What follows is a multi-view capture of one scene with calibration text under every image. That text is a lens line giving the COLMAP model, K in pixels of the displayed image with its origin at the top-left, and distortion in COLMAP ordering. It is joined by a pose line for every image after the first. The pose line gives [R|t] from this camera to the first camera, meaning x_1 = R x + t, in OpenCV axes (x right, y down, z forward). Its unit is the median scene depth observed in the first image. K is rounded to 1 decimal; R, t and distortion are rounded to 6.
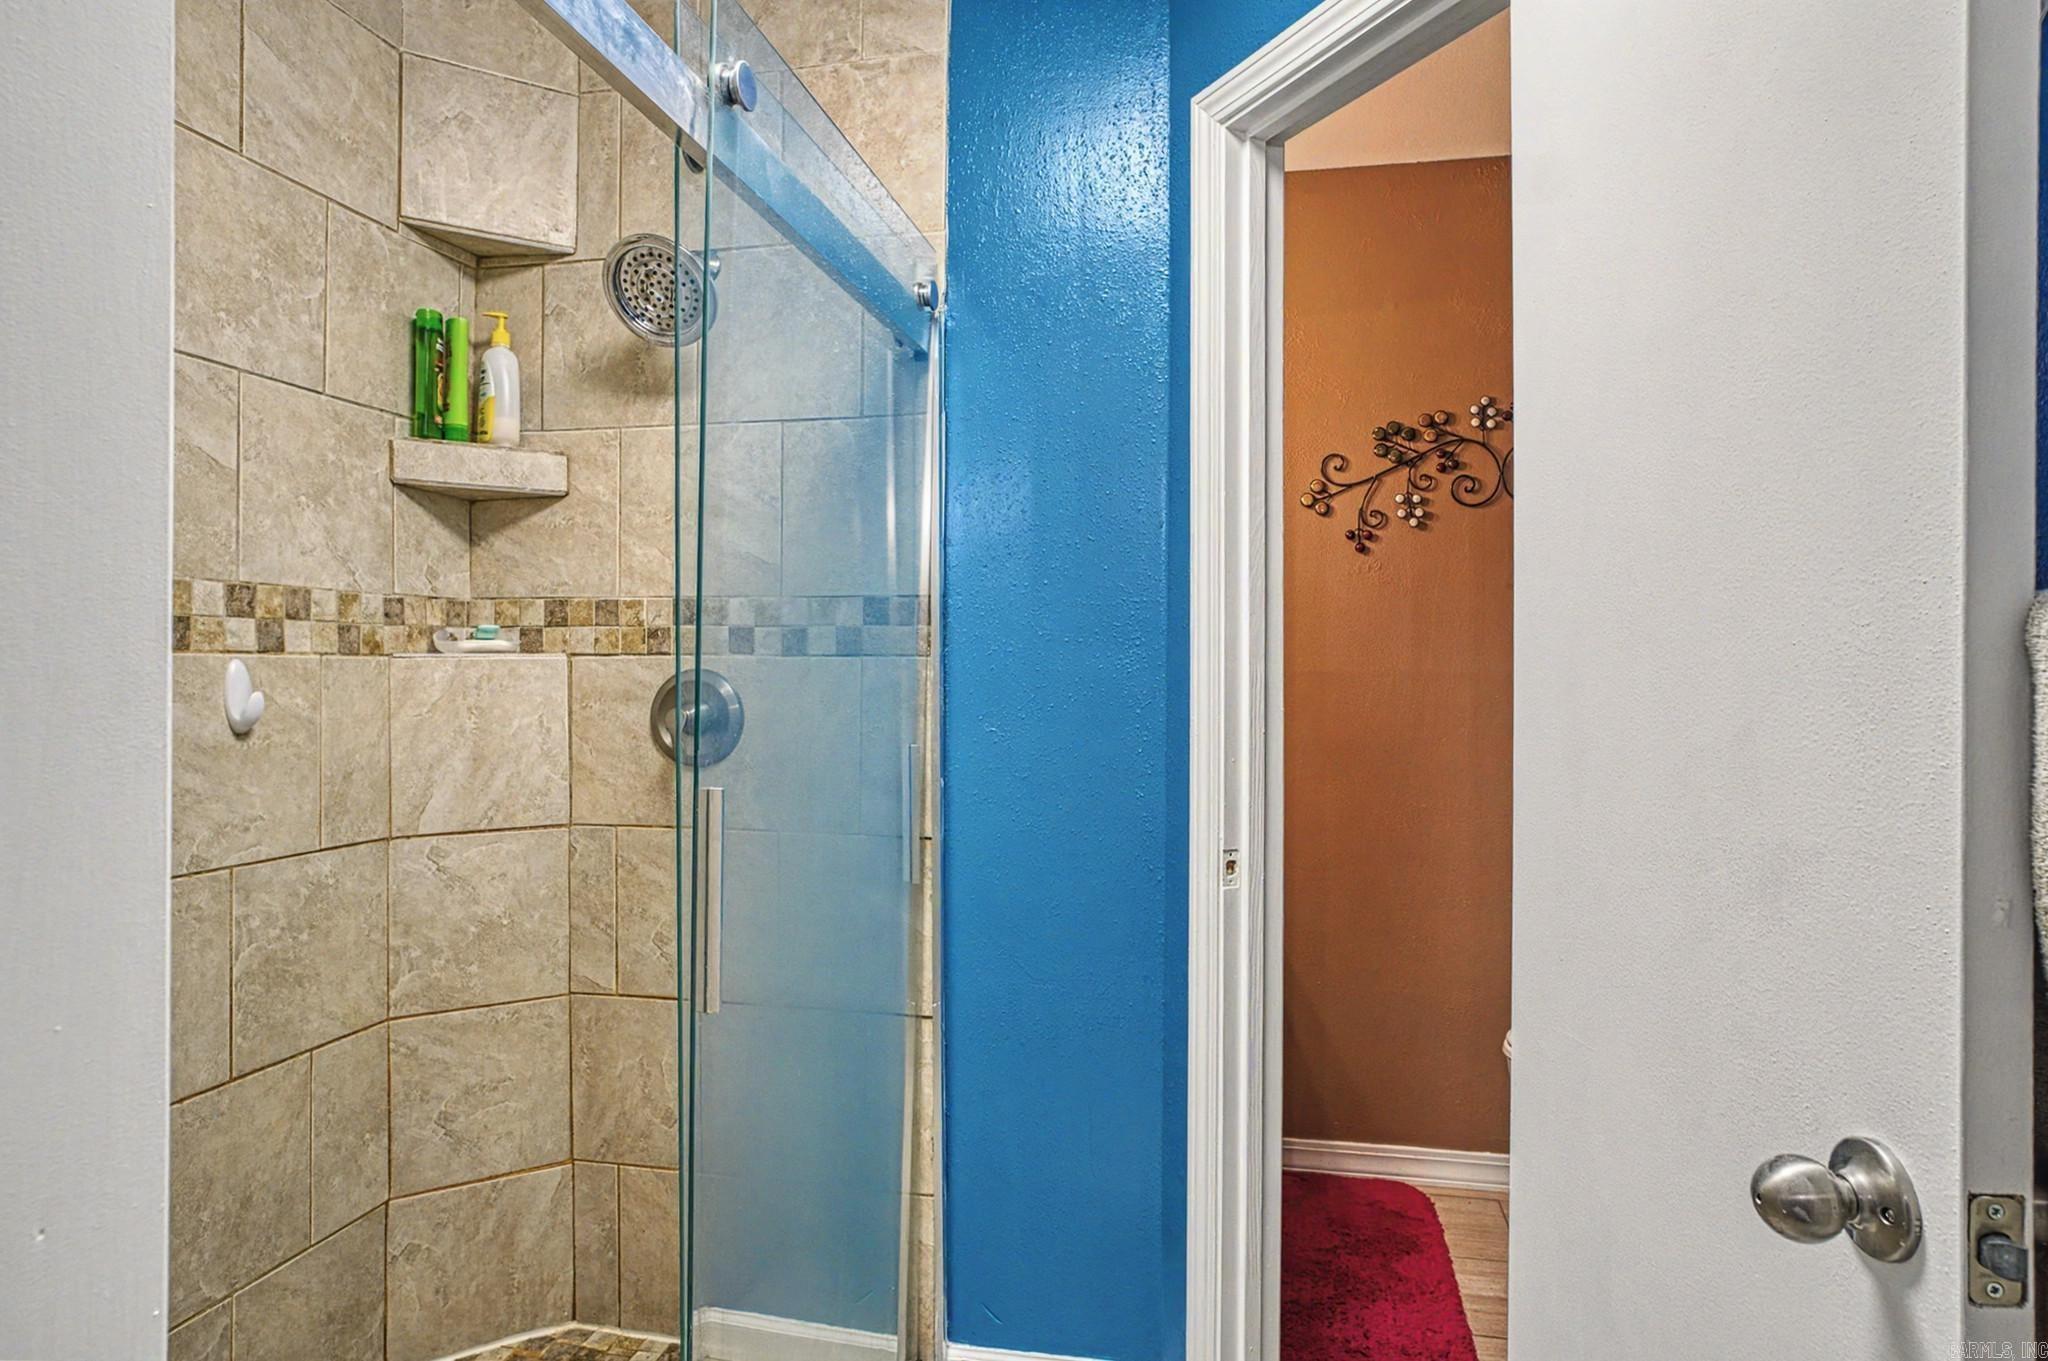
lens RADIAL K [[1186.2, 0, 1022.0], [0, 1186.2, 683.8], [0, 0, 1]] dist [-0.002897, 0.009802]
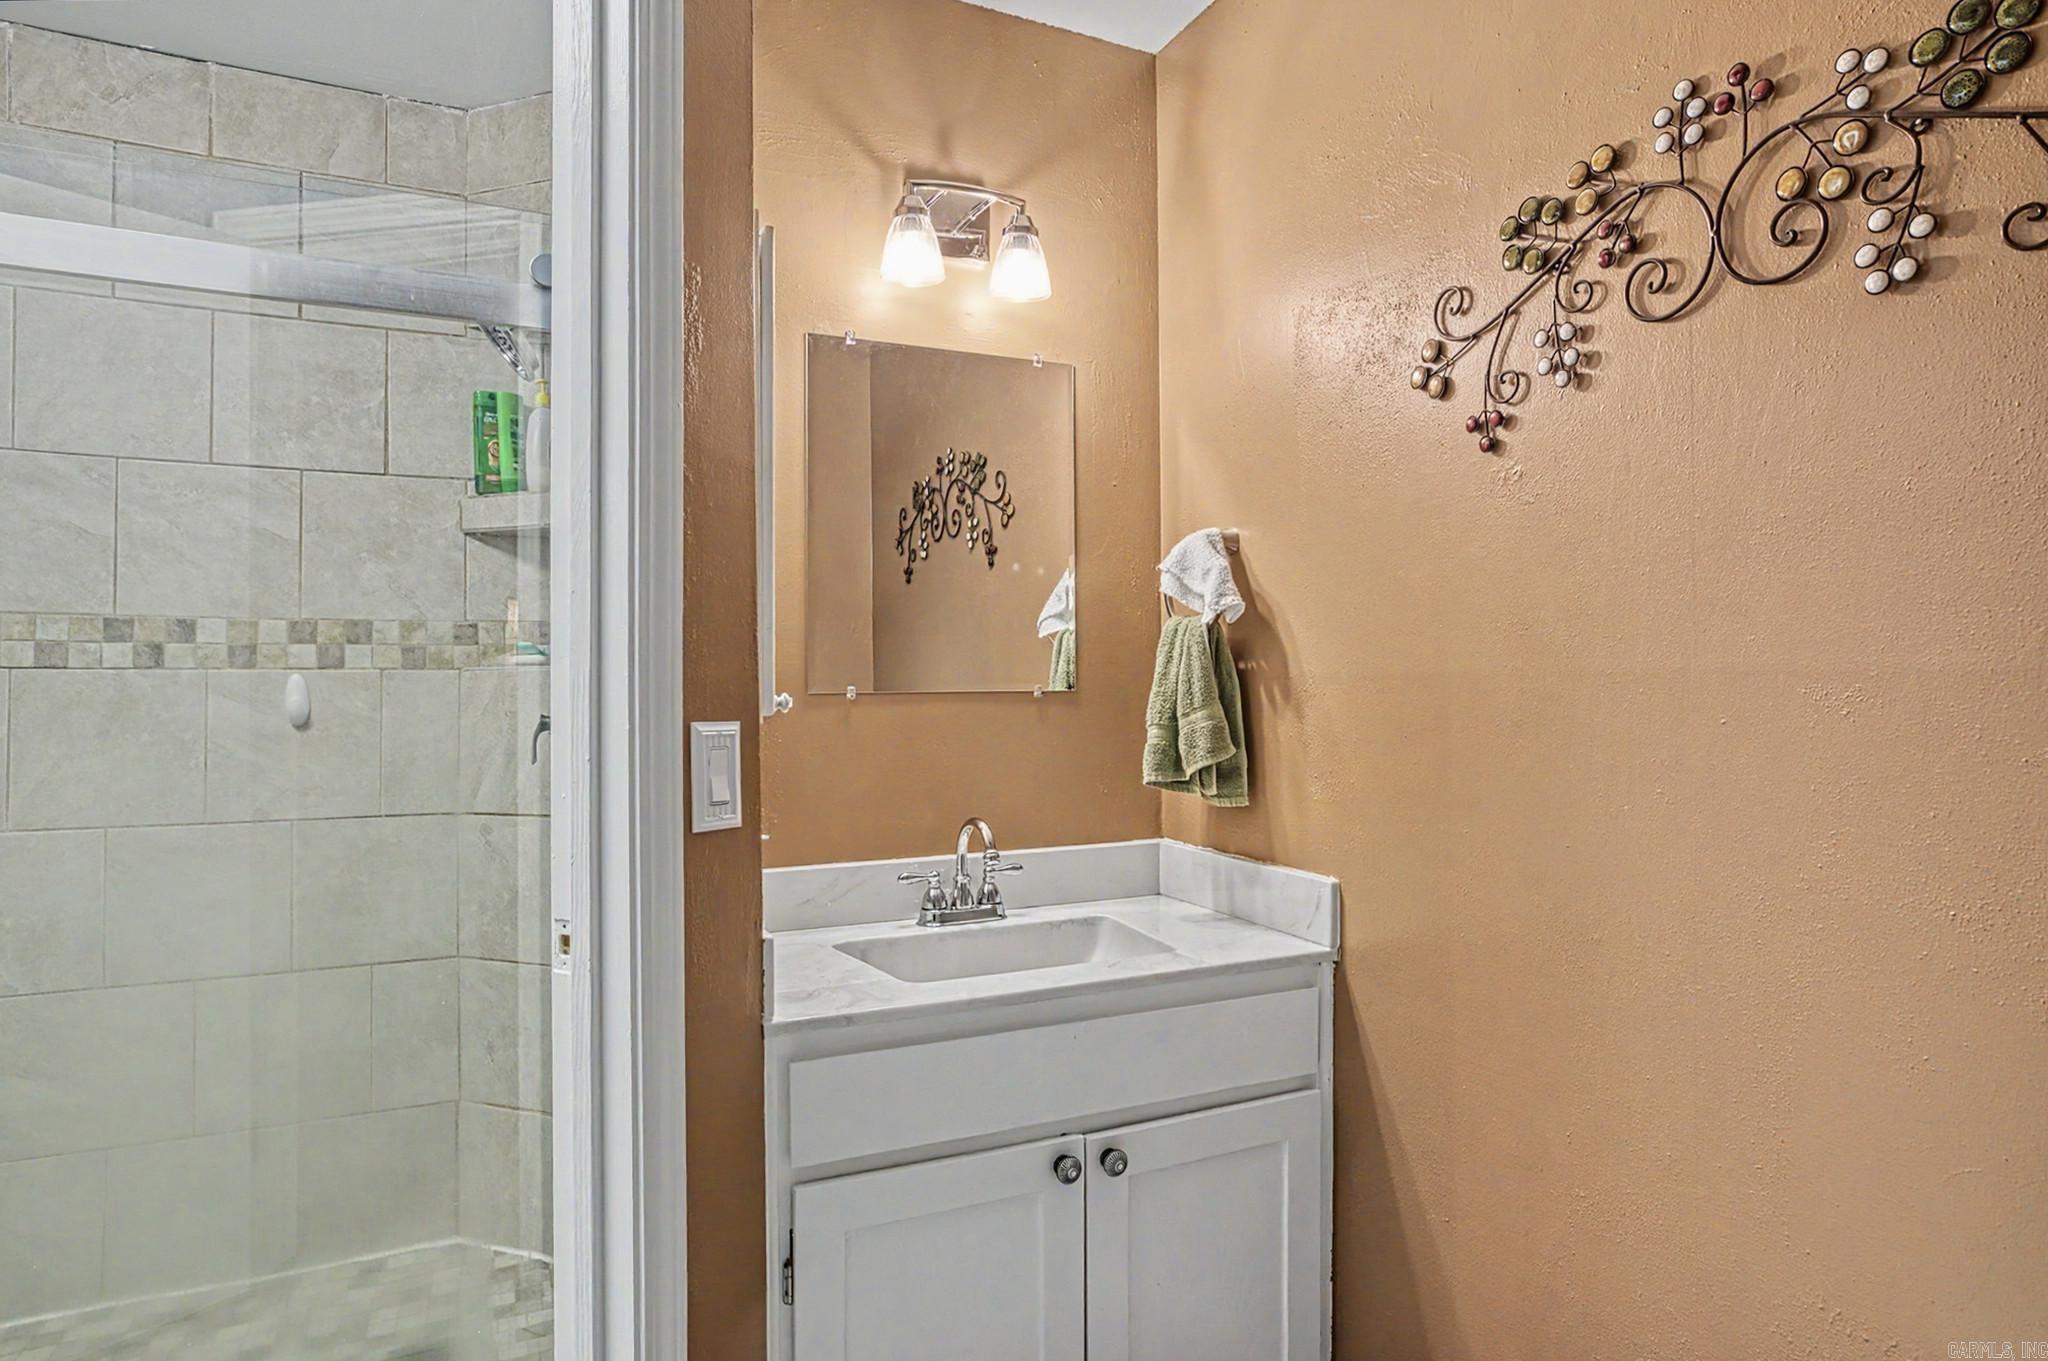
lens RADIAL K [[1186.2, 0, 1020.5], [0, 1186.2, 674.7], [0, 0, 1]] dist [-0.002897, 0.009802]
pose [[0.607086, -0.013970, -0.794513, 0.826129], [-0.002047, 0.999815, -0.019145, 0.005014], [0.794633, 0.013249, 0.606945, 0.692276]]
